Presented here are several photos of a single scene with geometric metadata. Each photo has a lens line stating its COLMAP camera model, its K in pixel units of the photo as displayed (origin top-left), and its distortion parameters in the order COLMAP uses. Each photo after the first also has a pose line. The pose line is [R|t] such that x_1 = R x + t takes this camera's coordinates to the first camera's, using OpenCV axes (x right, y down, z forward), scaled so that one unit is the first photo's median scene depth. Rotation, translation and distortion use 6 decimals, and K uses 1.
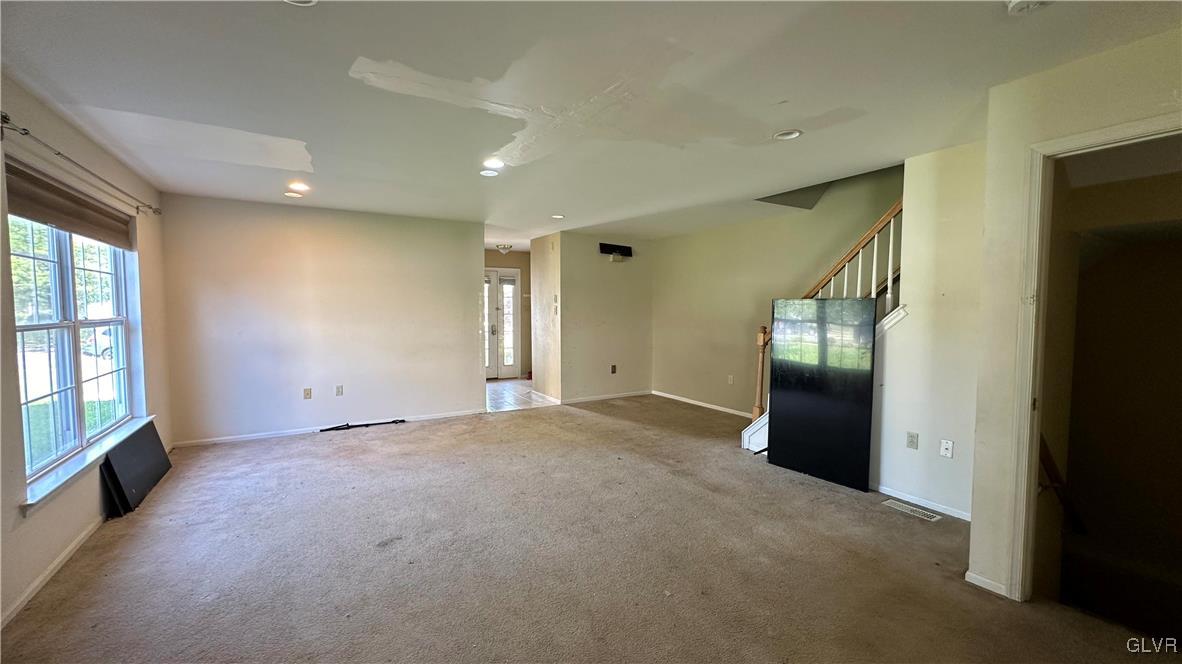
lens RADIAL K [[469.6, 0, 590.5], [0, 469.6, 334.7], [0, 0, 1]] dist [-0.003084, 0.000568]
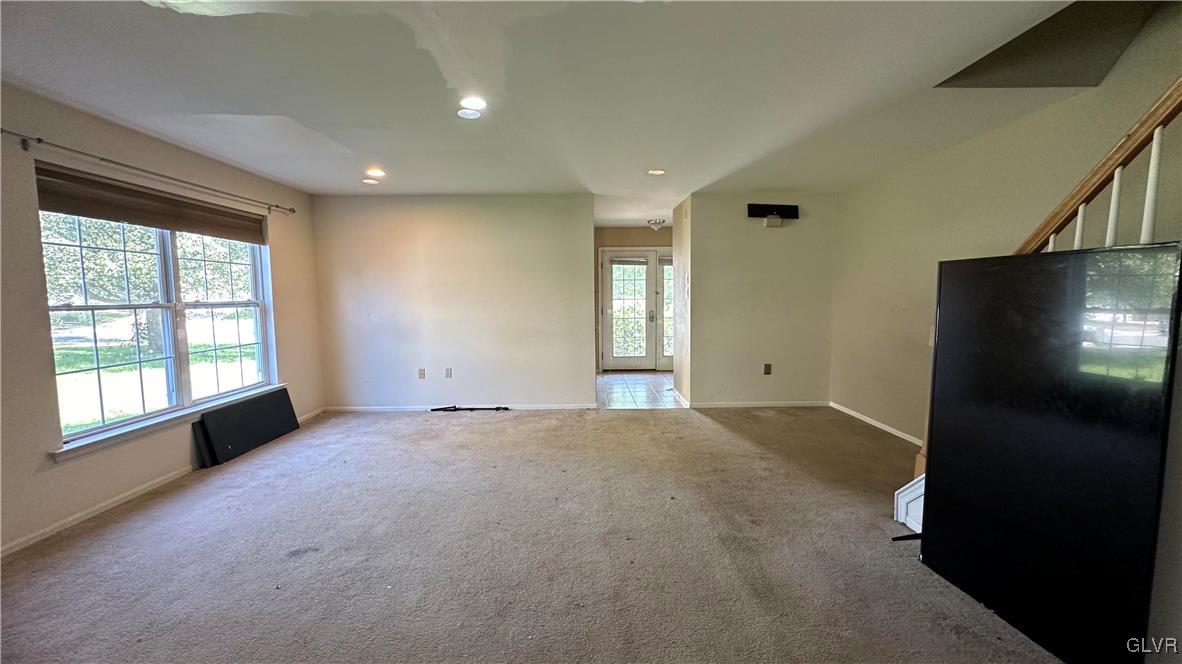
lens RADIAL K [[469.6, 0, 591.2], [0, 469.6, 333.9], [0, 0, 1]] dist [-0.003084, 0.000568]
pose [[0.866734, 0.029593, -0.497892, 0.280306], [-0.017449, 0.999426, 0.029028, -0.001608], [0.498465, -0.016471, 0.866753, 0.307396]]
